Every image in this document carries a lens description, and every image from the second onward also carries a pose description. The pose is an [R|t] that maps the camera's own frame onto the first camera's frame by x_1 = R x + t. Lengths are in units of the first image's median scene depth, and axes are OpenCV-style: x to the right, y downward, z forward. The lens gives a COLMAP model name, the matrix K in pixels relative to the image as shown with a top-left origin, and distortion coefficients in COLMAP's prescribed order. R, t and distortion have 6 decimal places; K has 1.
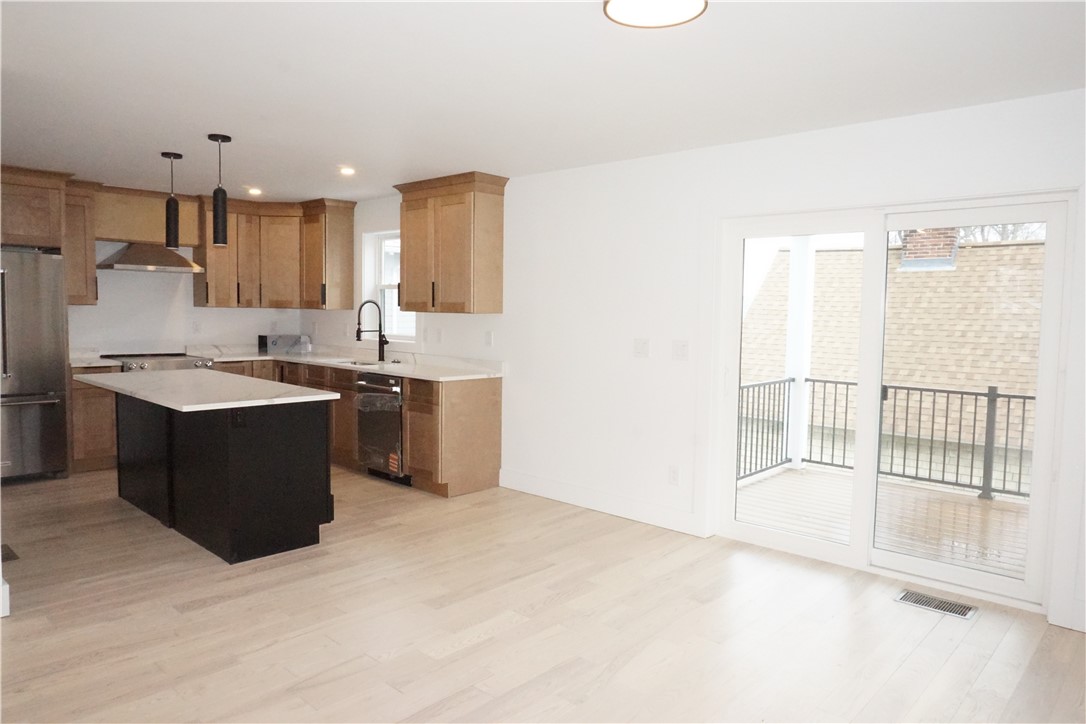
lens RADIAL K [[726.5, 0, 543.0], [0, 726.5, 362.0], [0, 0, 1]] dist [-0.055279, 0.046300]
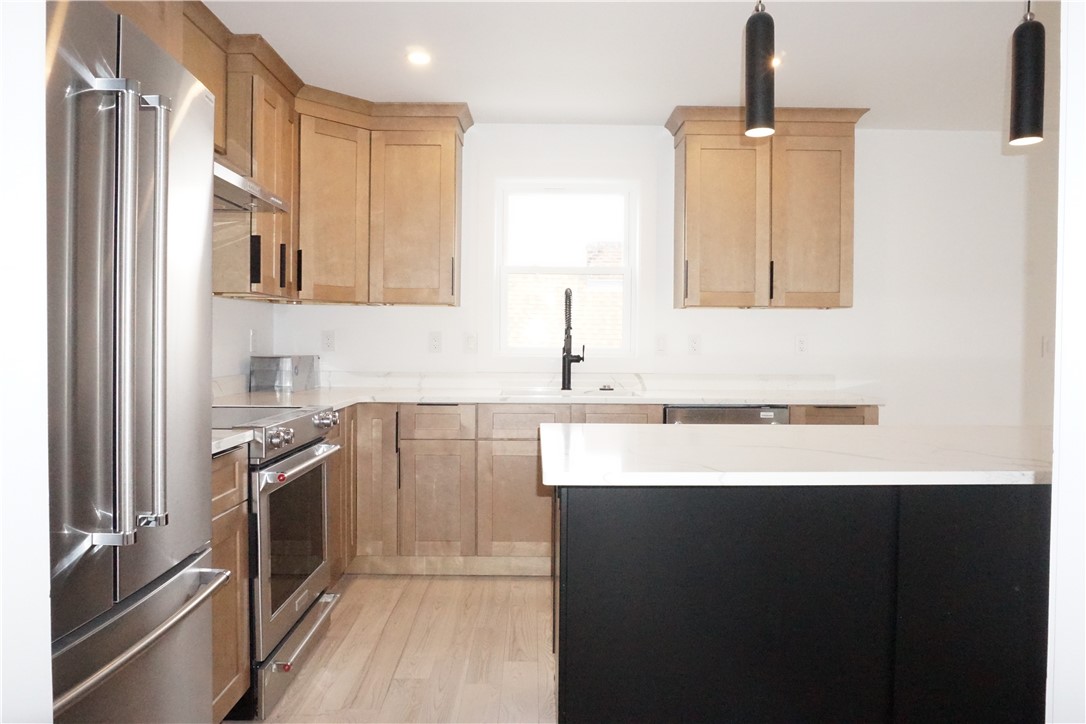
lens RADIAL K [[726.5, 0, 543.0], [0, 726.5, 362.0], [0, 0, 1]] dist [-0.055279, 0.046300]
pose [[0.722537, -0.024530, 0.690897, -0.731507], [0.055555, 0.998198, -0.022659, -0.013526], [-0.689097, 0.054755, 0.722598, 0.640289]]
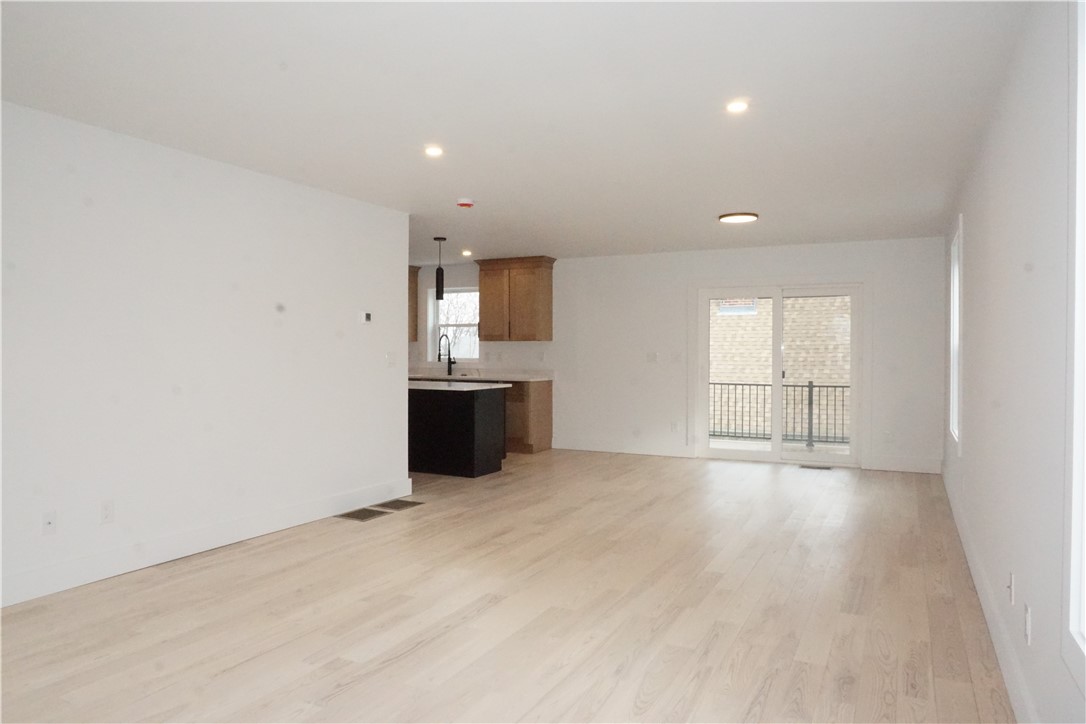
lens RADIAL K [[726.5, 0, 543.0], [0, 726.5, 362.0], [0, 0, 1]] dist [-0.055279, 0.046300]
pose [[0.959911, -0.015115, 0.279897, -0.505984], [0.031744, 0.997983, -0.054976, 0.065400], [-0.278502, 0.061657, 0.958455, -0.524383]]
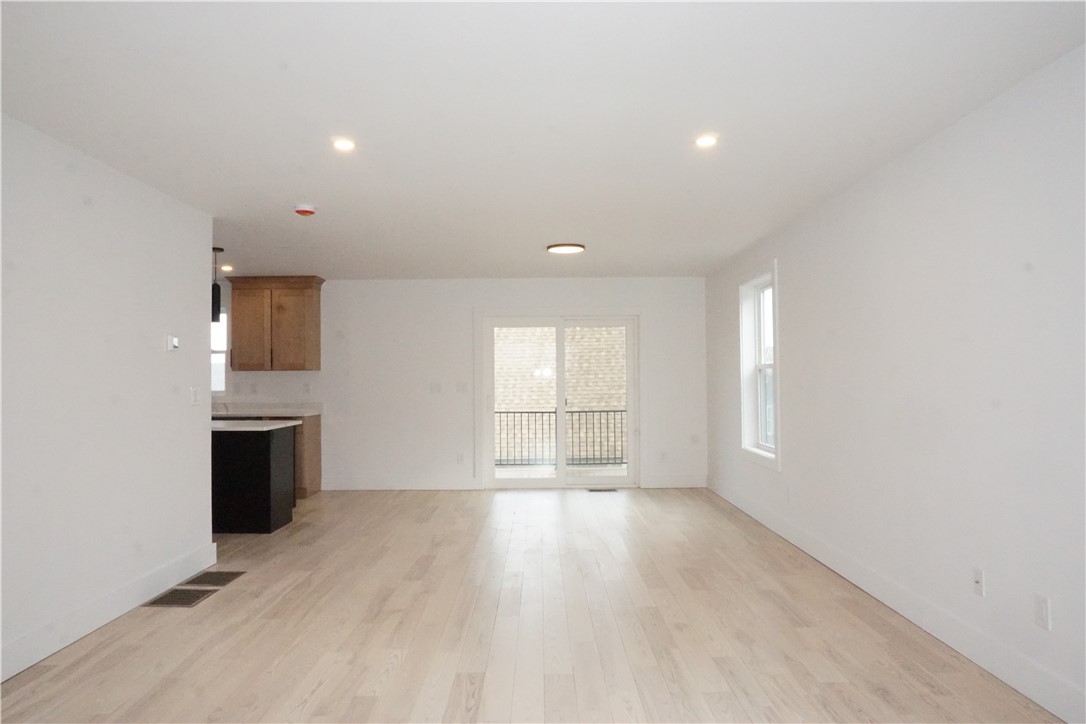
lens RADIAL K [[726.5, 0, 543.0], [0, 726.5, 362.0], [0, 0, 1]] dist [-0.055279, 0.046300]
pose [[0.728465, -0.004190, 0.685070, -0.691154], [0.069829, 0.995227, -0.068166, 0.044119], [-0.681515, 0.097494, 0.725281, -0.345295]]
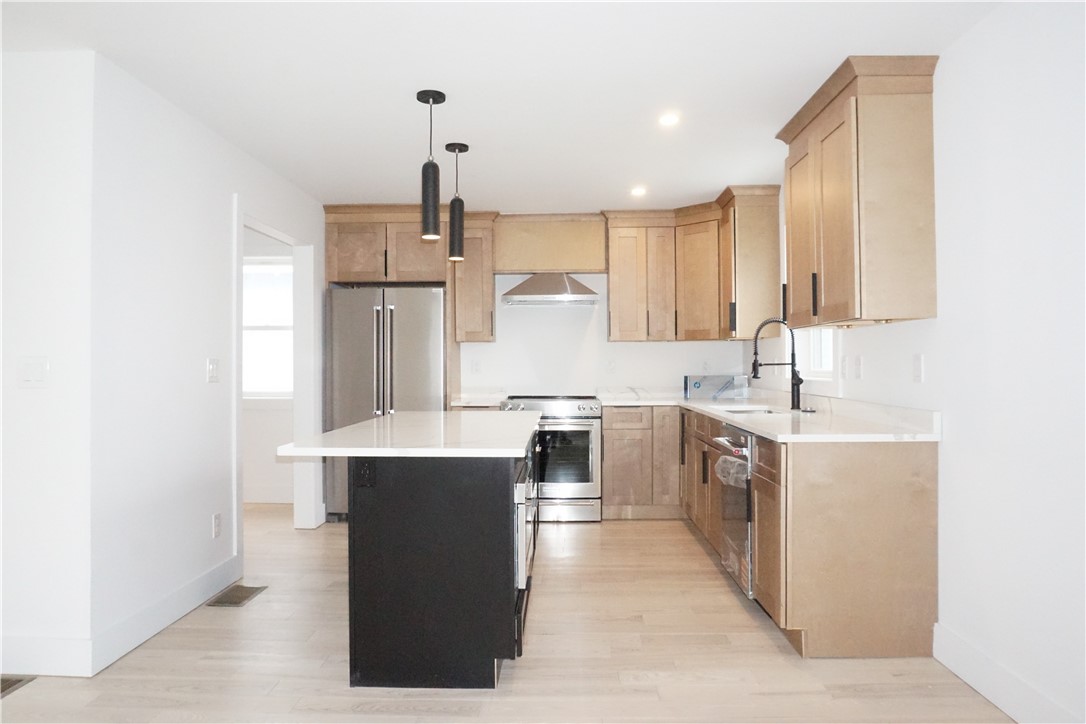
lens RADIAL K [[726.5, 0, 543.0], [0, 726.5, 362.0], [0, 0, 1]] dist [-0.055279, 0.046300]
pose [[0.659235, -0.024946, -0.751523, 0.135171], [-0.038013, 0.997066, -0.066442, 0.008522], [0.750975, 0.072369, 0.656353, 0.436493]]
